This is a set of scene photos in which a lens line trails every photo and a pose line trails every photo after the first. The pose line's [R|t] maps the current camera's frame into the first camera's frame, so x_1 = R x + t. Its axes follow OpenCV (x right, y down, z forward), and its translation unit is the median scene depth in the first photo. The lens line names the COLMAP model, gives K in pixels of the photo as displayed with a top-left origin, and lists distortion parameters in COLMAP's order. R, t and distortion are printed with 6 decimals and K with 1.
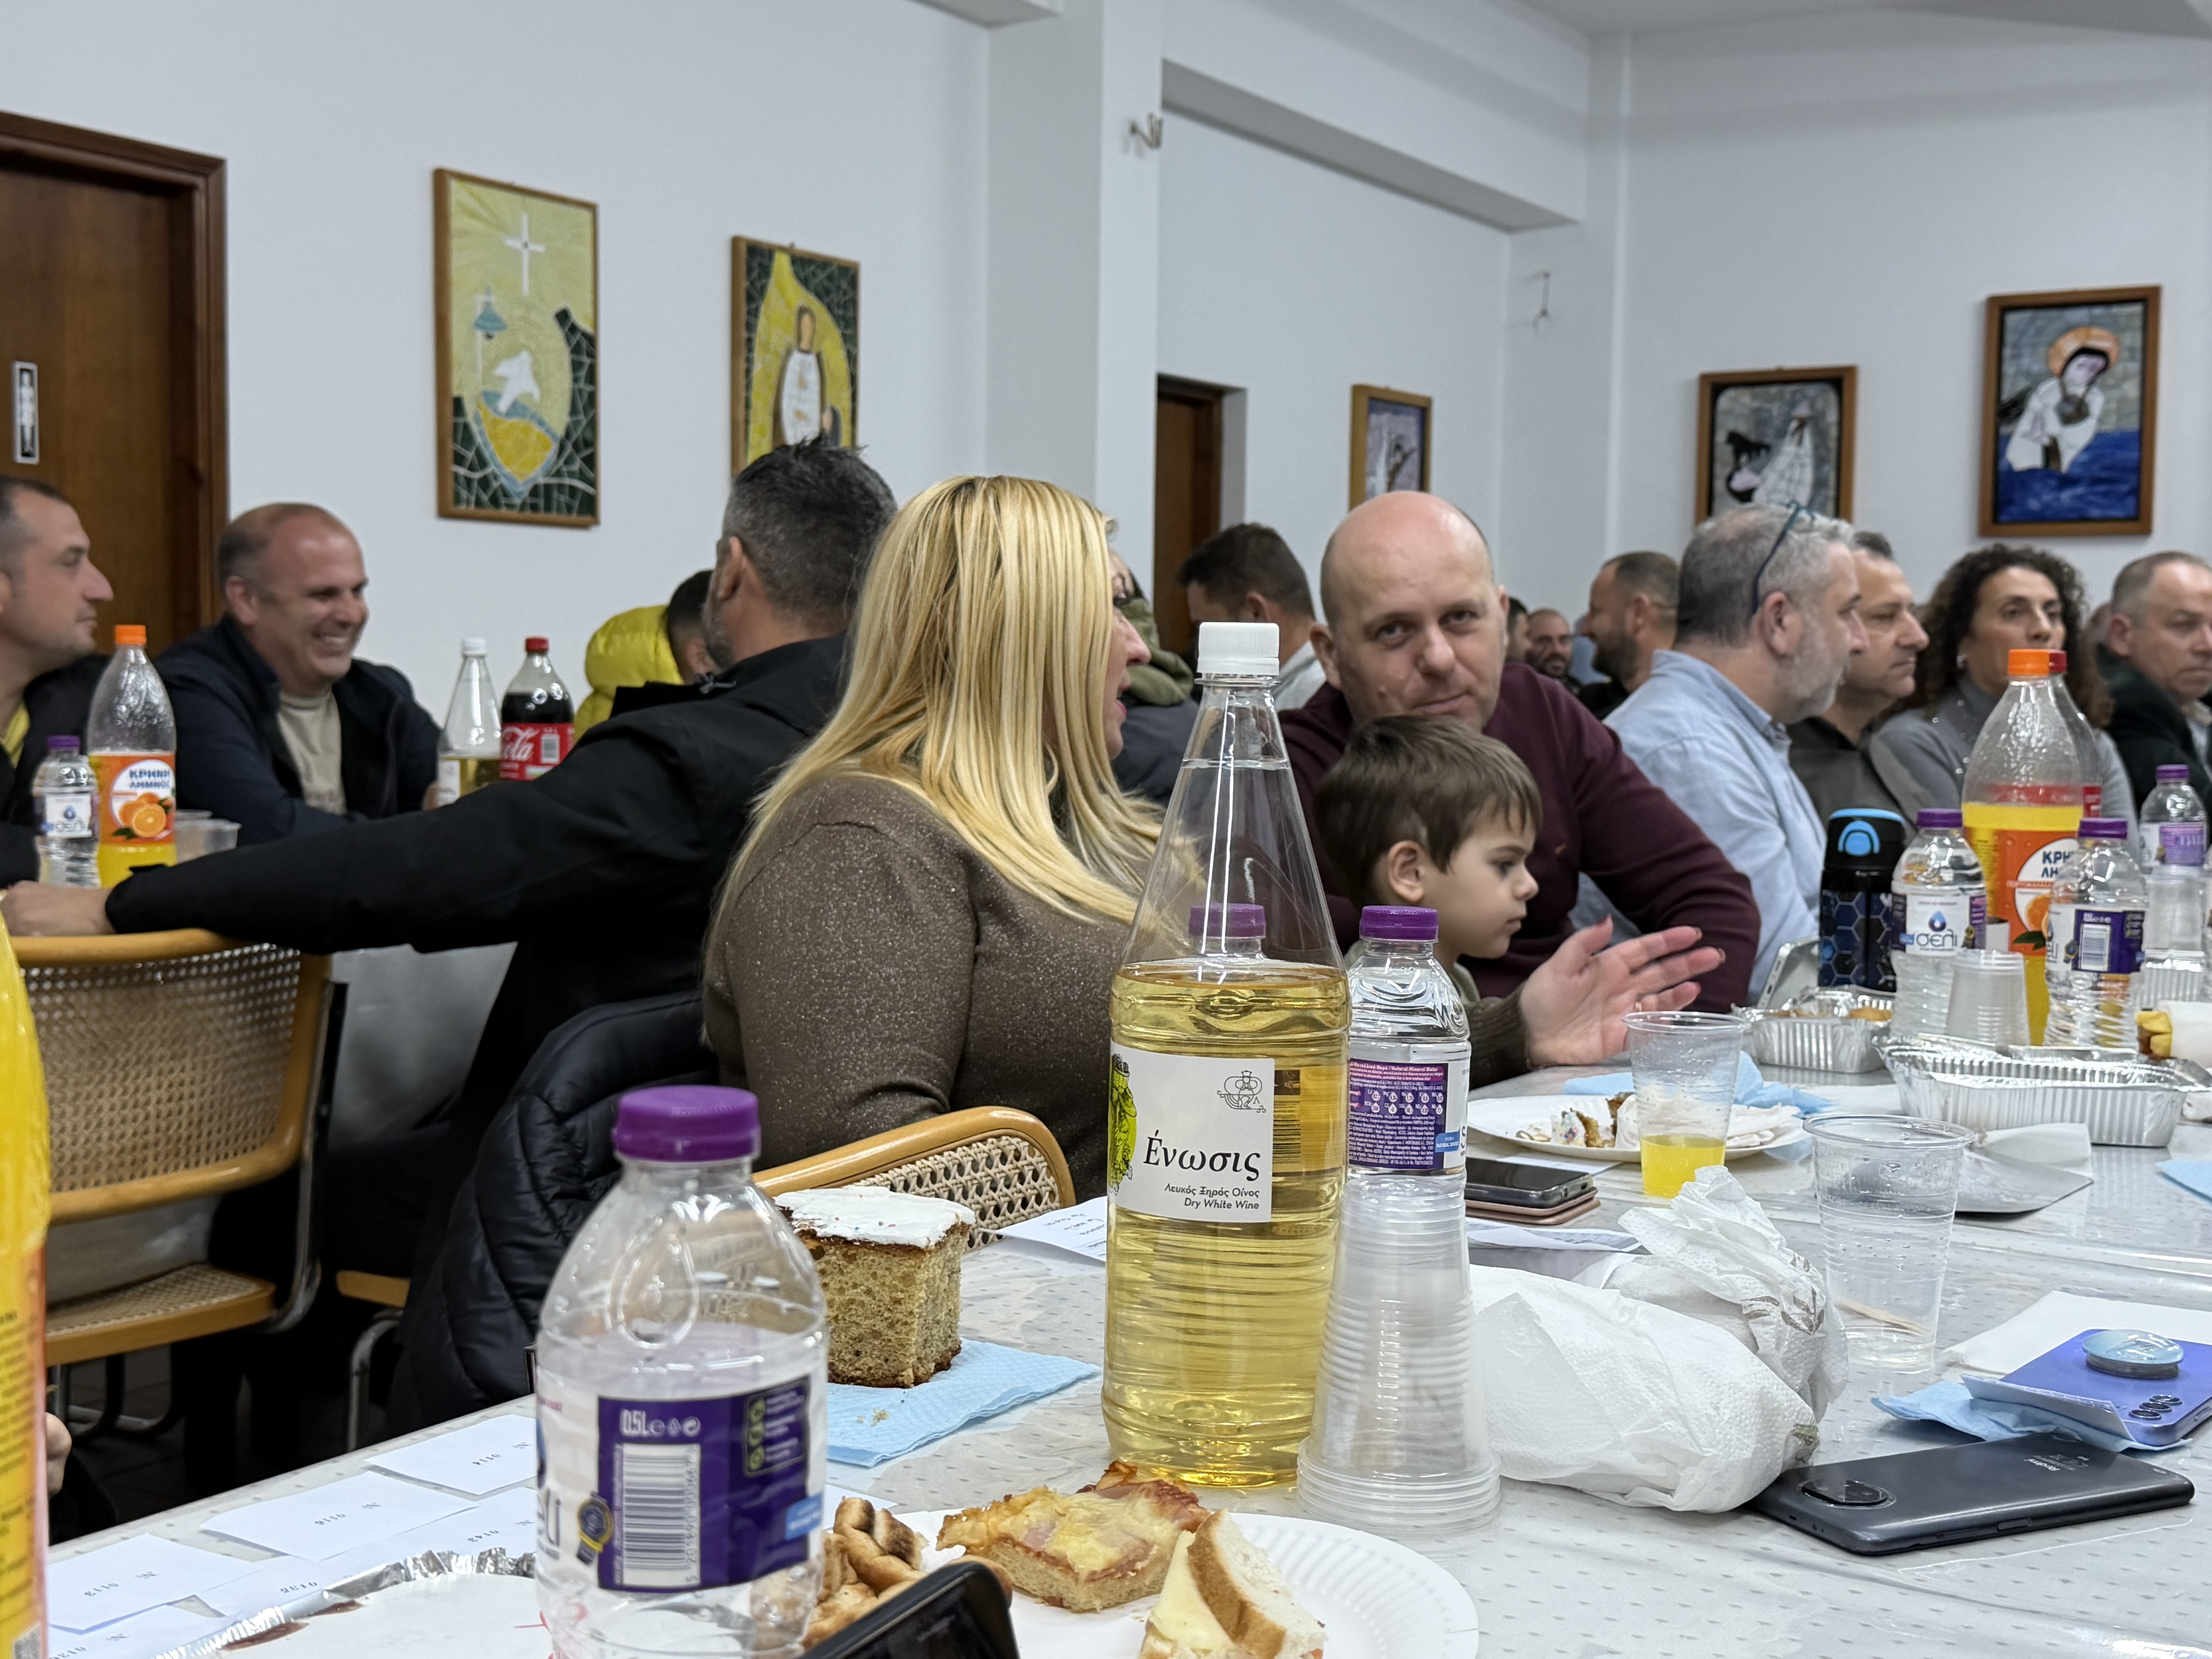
lens RADIAL K [[2741.2, 0, 1134.6], [0, 2741.2, 846.3], [0, 0, 1]] dist [0.194668, -0.450229]
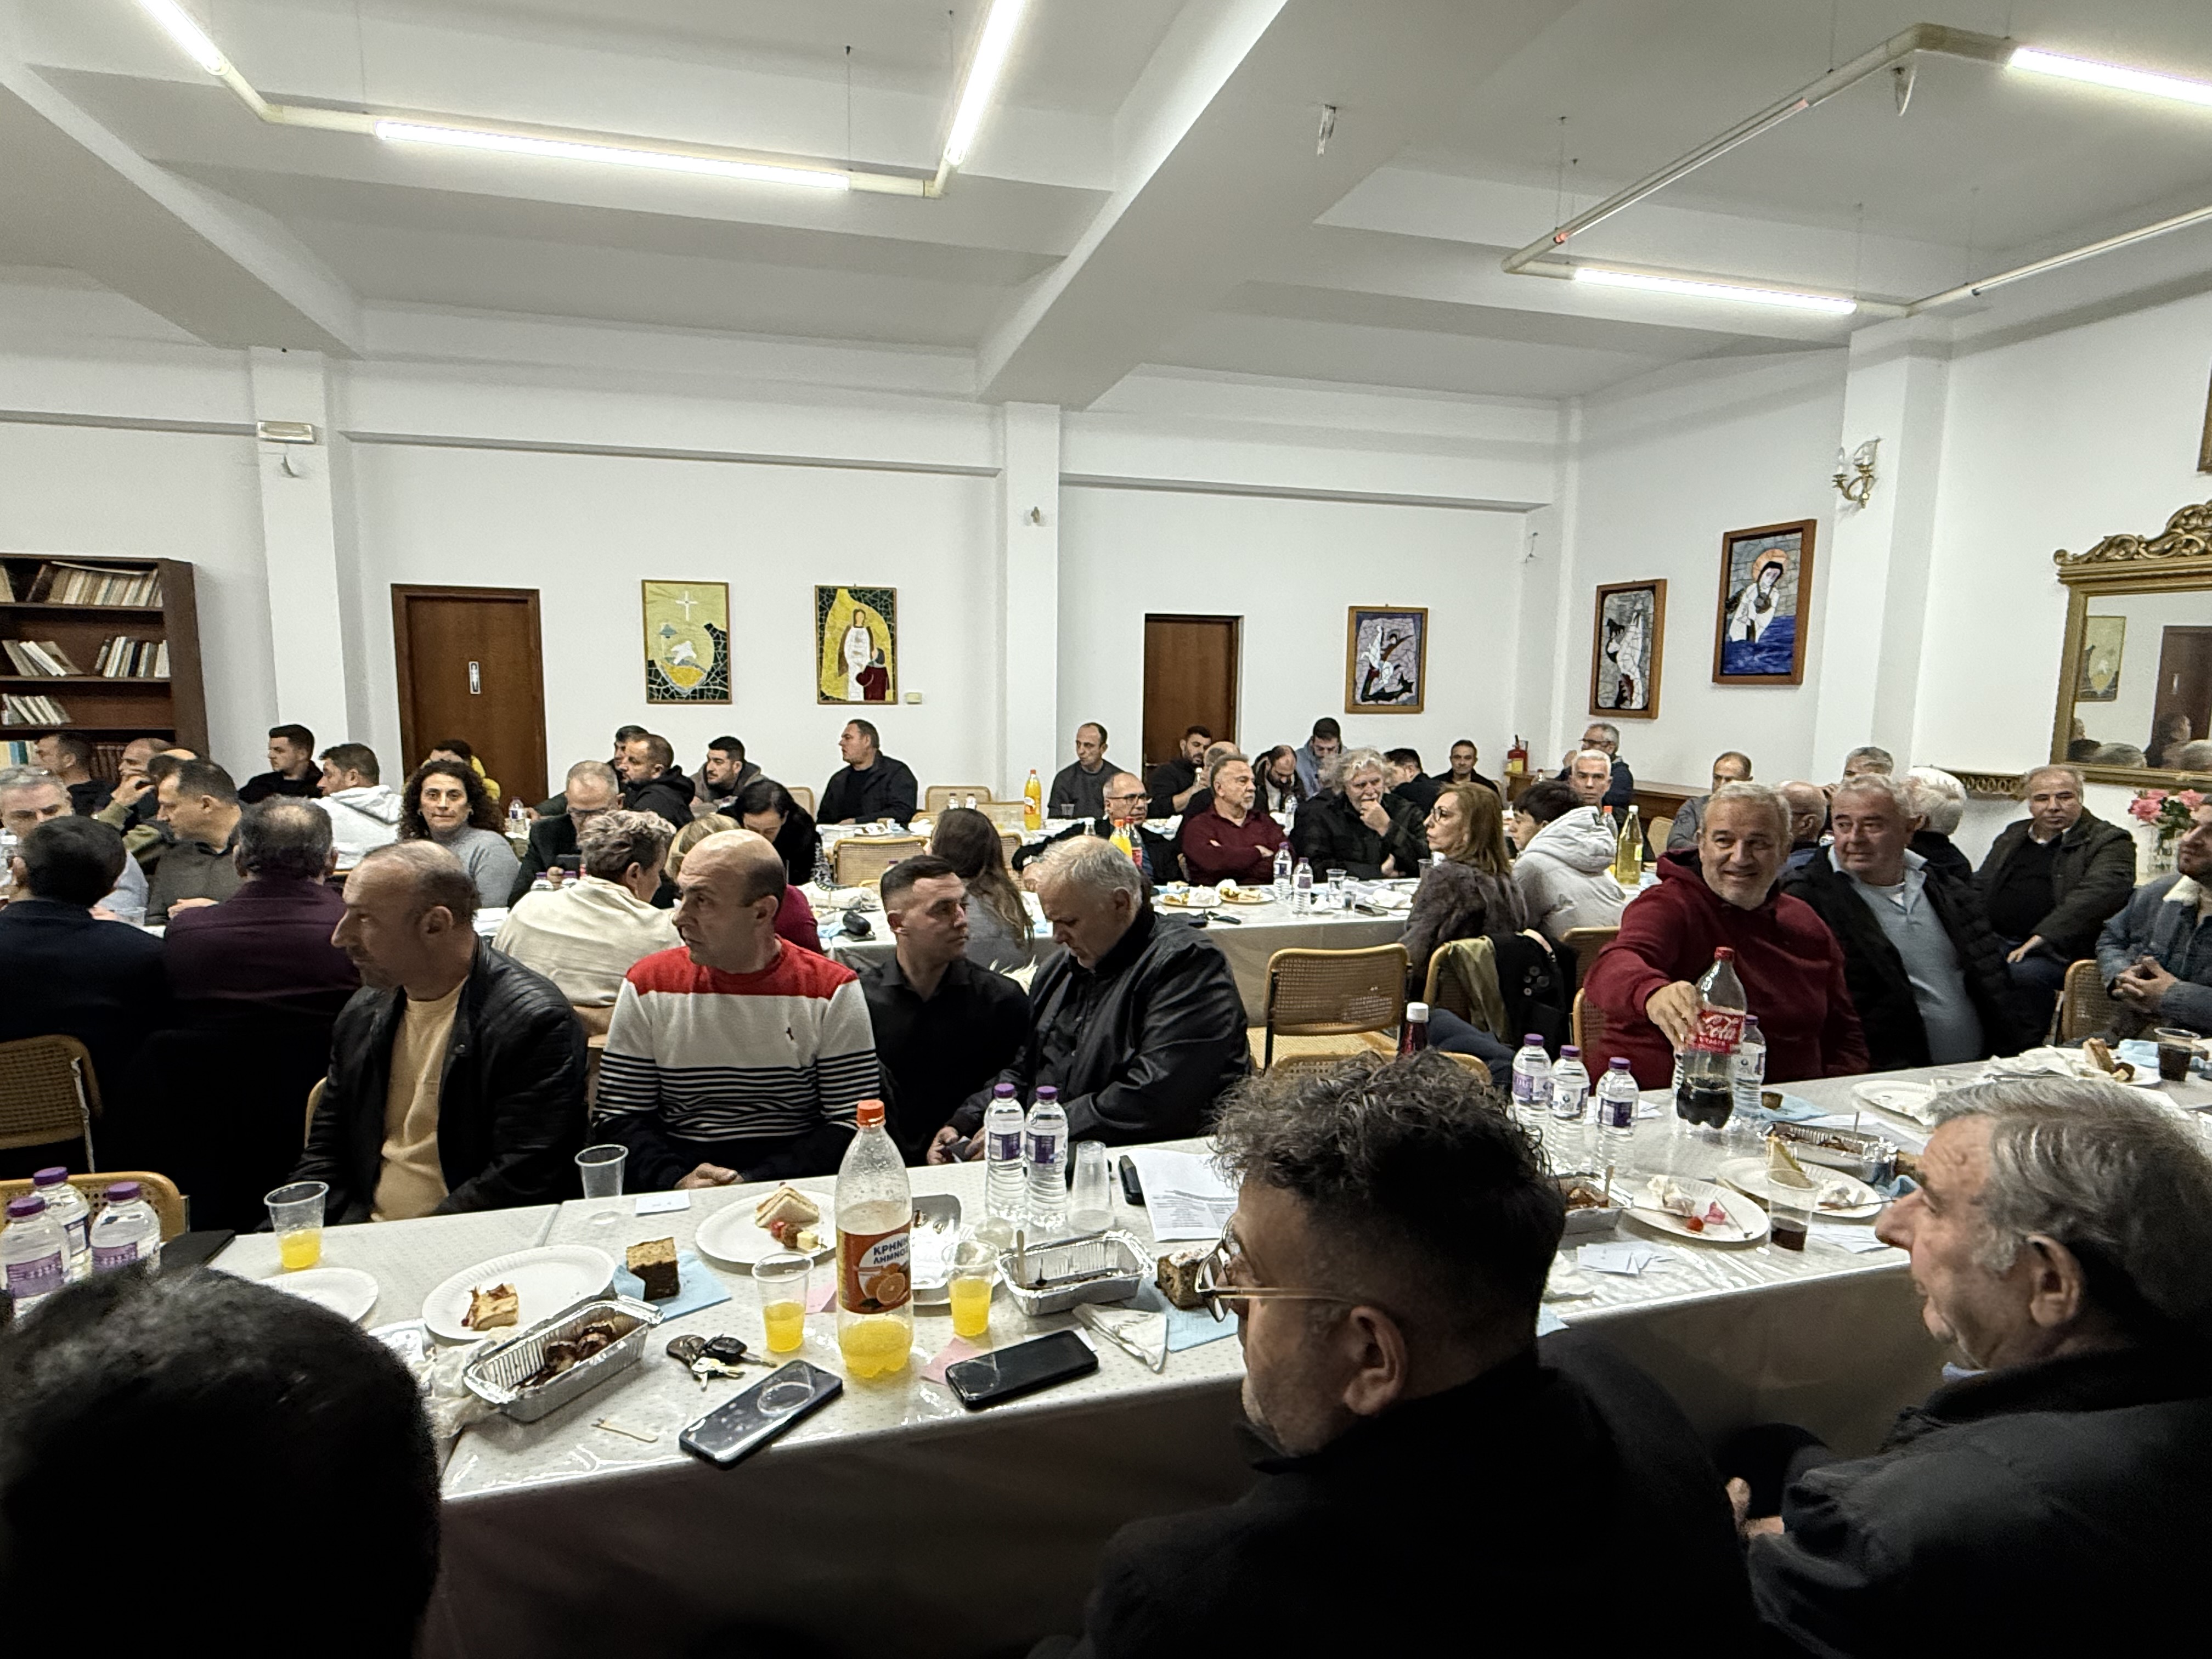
lens RADIAL K [[1158.4, 0, 1106.0], [0, 1158.4, 829.5], [0, 0, 1]] dist [-0.000335, 0.001467]
pose [[0.721311, 0.085692, -0.687290, 0.995652], [-0.050919, 0.996192, 0.070767, -0.107931], [0.690737, -0.016049, 0.722928, 0.517787]]
